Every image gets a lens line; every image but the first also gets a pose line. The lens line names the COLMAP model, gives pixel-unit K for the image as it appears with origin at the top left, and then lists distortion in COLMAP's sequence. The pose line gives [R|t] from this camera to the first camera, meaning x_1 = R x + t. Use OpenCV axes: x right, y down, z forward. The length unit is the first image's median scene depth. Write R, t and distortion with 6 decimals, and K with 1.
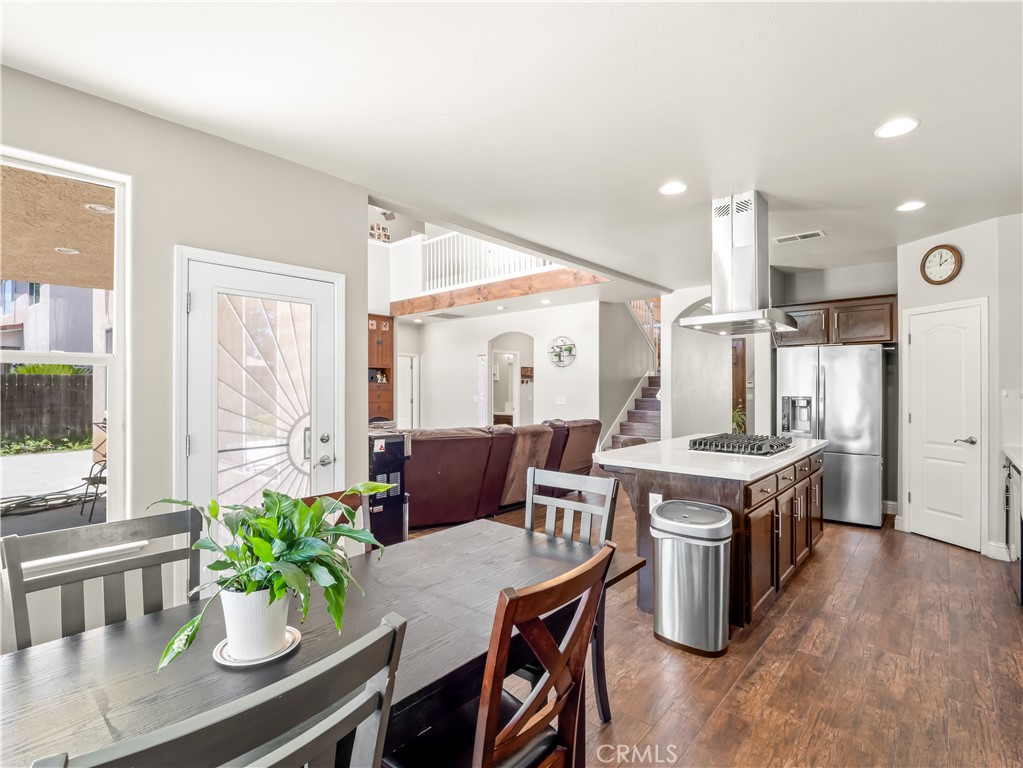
lens RADIAL K [[491.7, 0, 511.5], [0, 491.7, 384.0], [0, 0, 1]] dist [-0.019263, -0.000029]
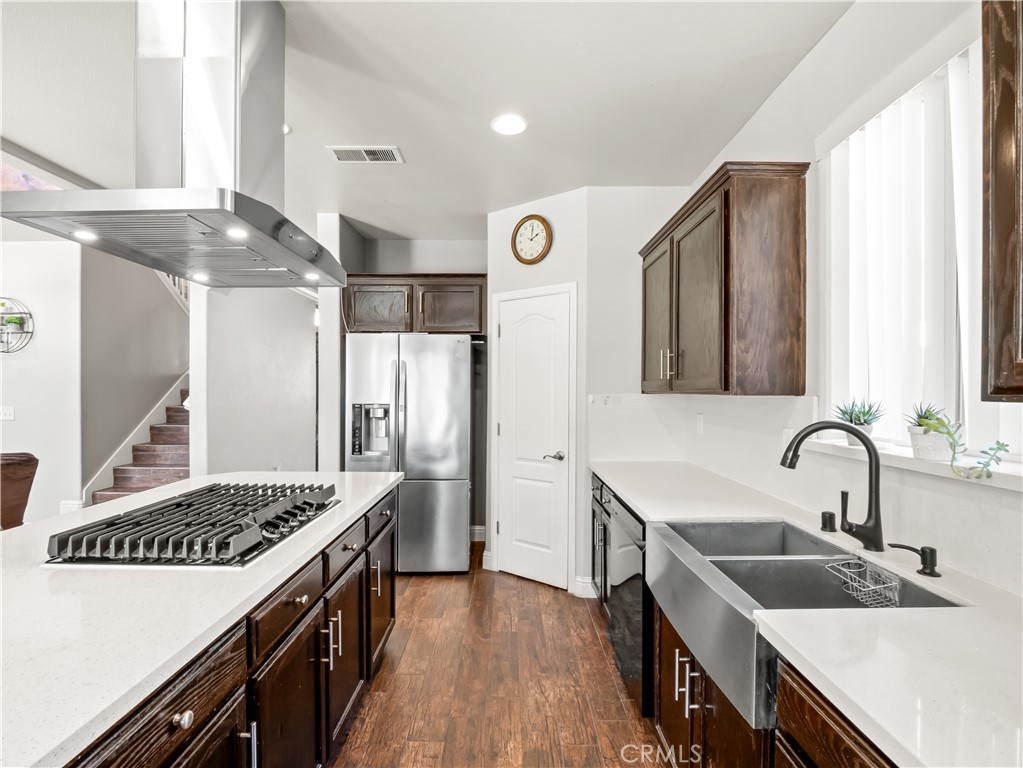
lens RADIAL K [[495.1, 0, 511.5], [0, 495.1, 384.0], [0, 0, 1]] dist [-0.000850, -0.014916]
pose [[0.740536, 0.008998, 0.671956, 0.259902], [-0.006883, 0.999959, -0.005804, 0.000039], [-0.671981, -0.000327, 0.740568, 0.344896]]
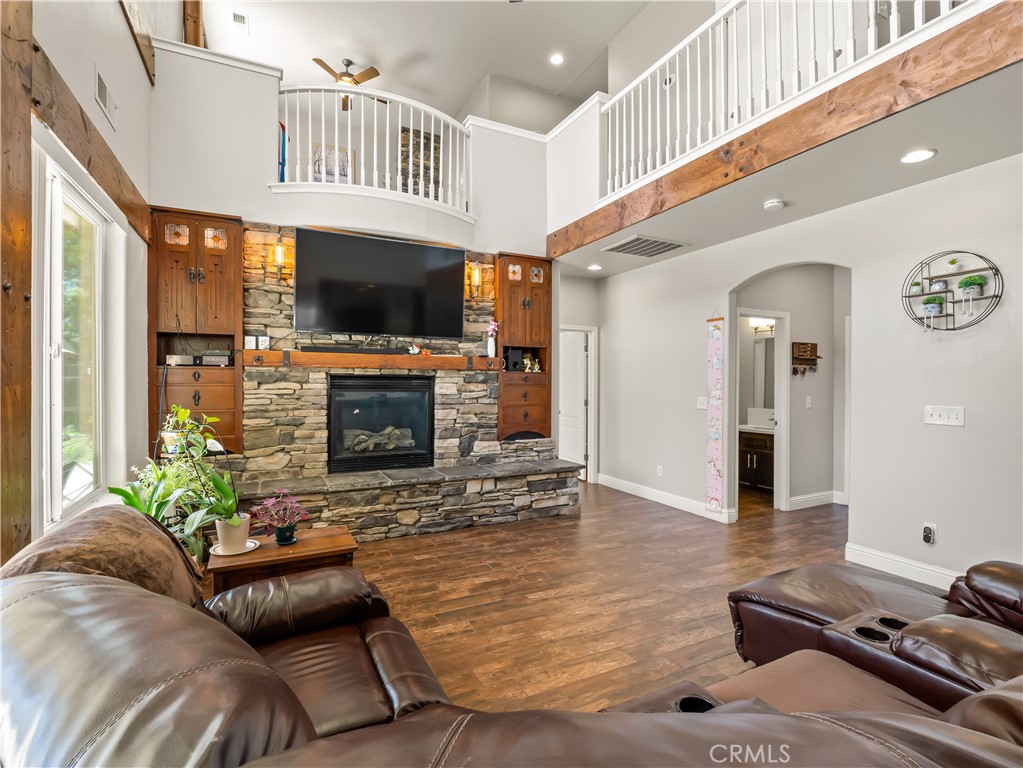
lens RADIAL K [[495.1, 0, 511.5], [0, 495.1, 384.0], [0, 0, 1]] dist [-0.000850, -0.014916]
pose [[0.927802, 0.007721, -0.372992, -0.123028], [-0.004043, 0.999935, 0.010643, 0.009483], [0.373050, -0.008366, 0.927774, 0.827421]]
